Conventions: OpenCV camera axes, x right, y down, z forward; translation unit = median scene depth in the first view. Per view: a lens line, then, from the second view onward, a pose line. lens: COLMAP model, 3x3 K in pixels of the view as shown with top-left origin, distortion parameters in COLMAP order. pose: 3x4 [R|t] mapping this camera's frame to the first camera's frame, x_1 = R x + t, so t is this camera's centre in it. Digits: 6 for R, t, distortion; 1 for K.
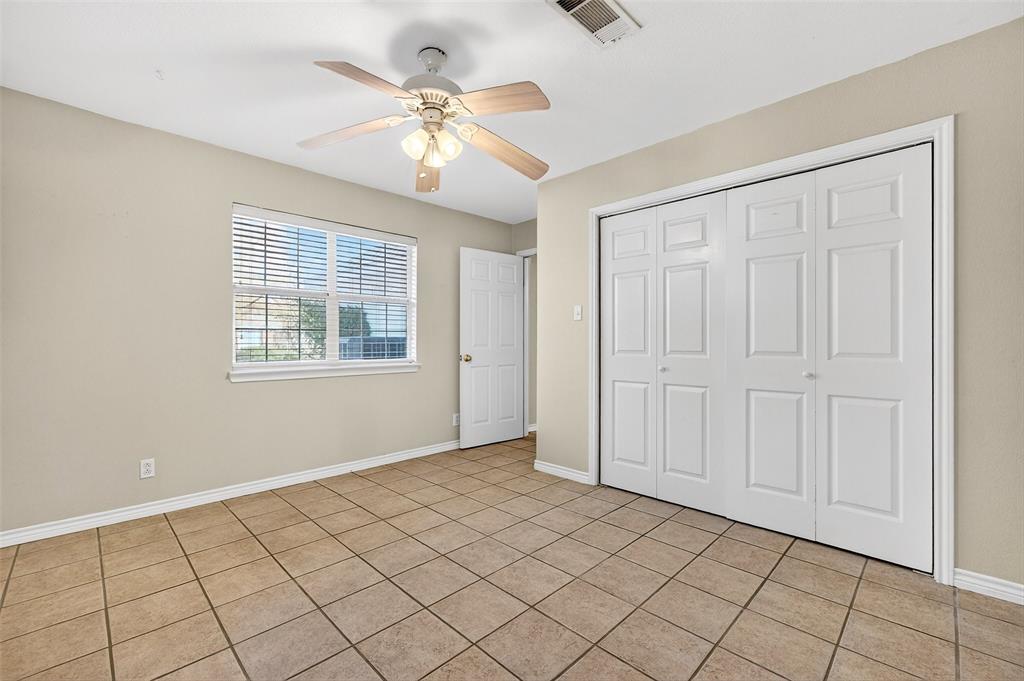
lens RADIAL K [[420.6, 0, 509.6], [0, 420.6, 339.7], [0, 0, 1]] dist [-0.004088, 0.000609]
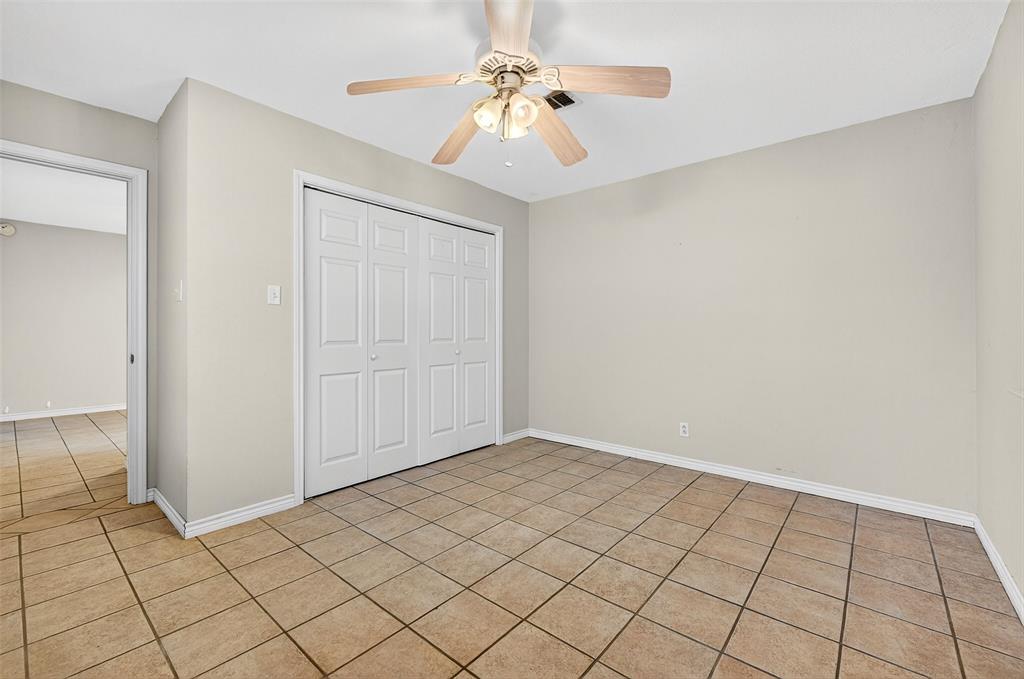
lens RADIAL K [[420.6, 0, 510.0], [0, 420.6, 335.8], [0, 0, 1]] dist [-0.004088, 0.000609]
pose [[-0.053695, -0.008576, 0.998521, -0.750112], [-0.003261, 0.999959, 0.008413, 0.004359], [-0.998552, -0.002805, -0.053721, 0.727981]]
